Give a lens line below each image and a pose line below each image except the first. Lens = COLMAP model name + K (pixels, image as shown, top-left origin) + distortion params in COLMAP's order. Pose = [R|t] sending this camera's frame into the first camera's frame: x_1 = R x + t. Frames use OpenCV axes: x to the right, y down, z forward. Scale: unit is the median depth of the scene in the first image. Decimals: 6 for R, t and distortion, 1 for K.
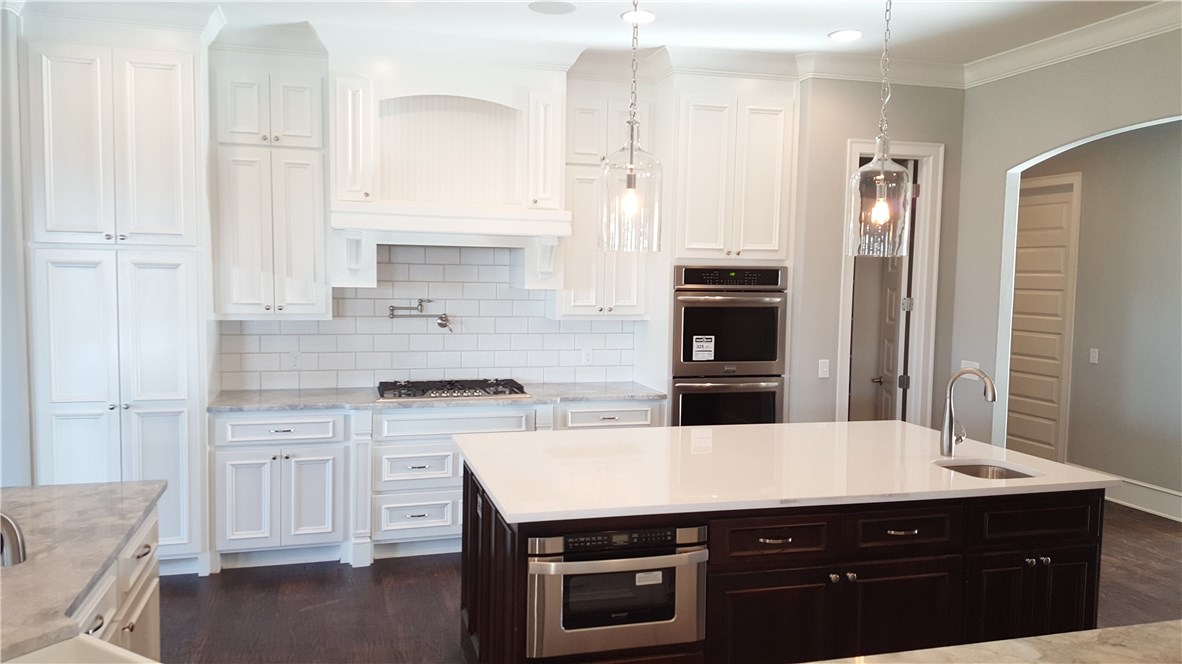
lens RADIAL K [[861.5, 0, 589.5], [0, 861.5, 328.7], [0, 0, 1]] dist [0.081226, -0.051868]
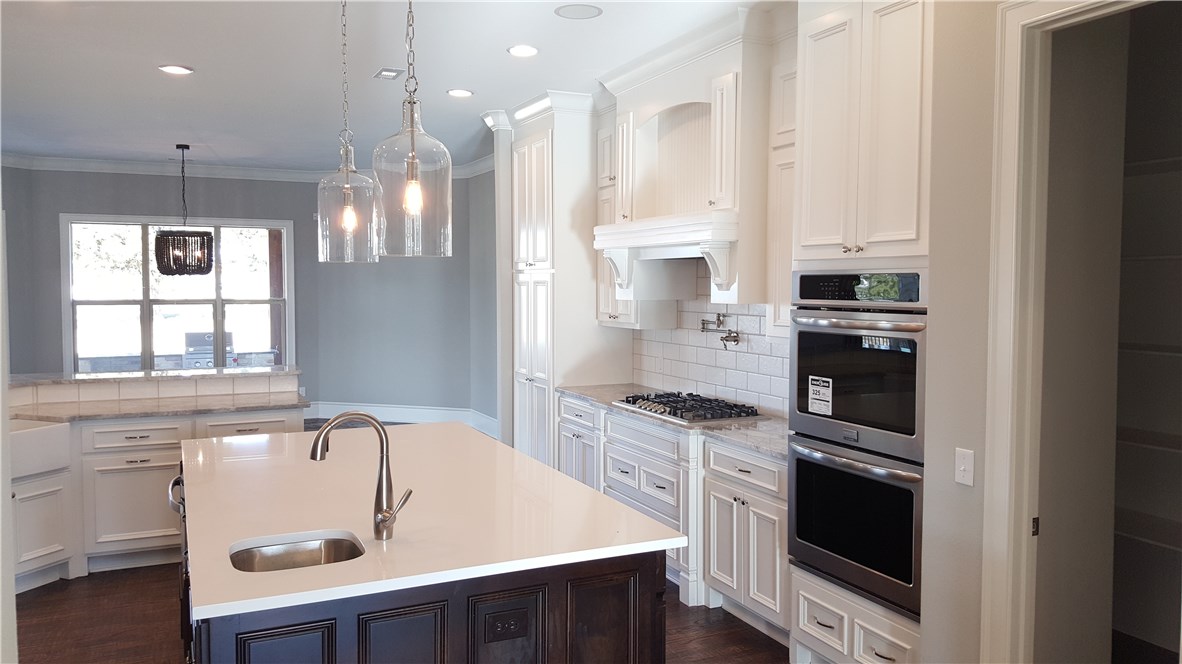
lens RADIAL K [[861.5, 0, 577.8], [0, 861.5, 320.9], [0, 0, 1]] dist [0.081226, -0.051868]
pose [[0.153667, 0.028496, -0.987712, 0.764900], [-0.063058, 0.997829, 0.018977, -0.035682], [0.986109, 0.059367, 0.155130, 0.715613]]
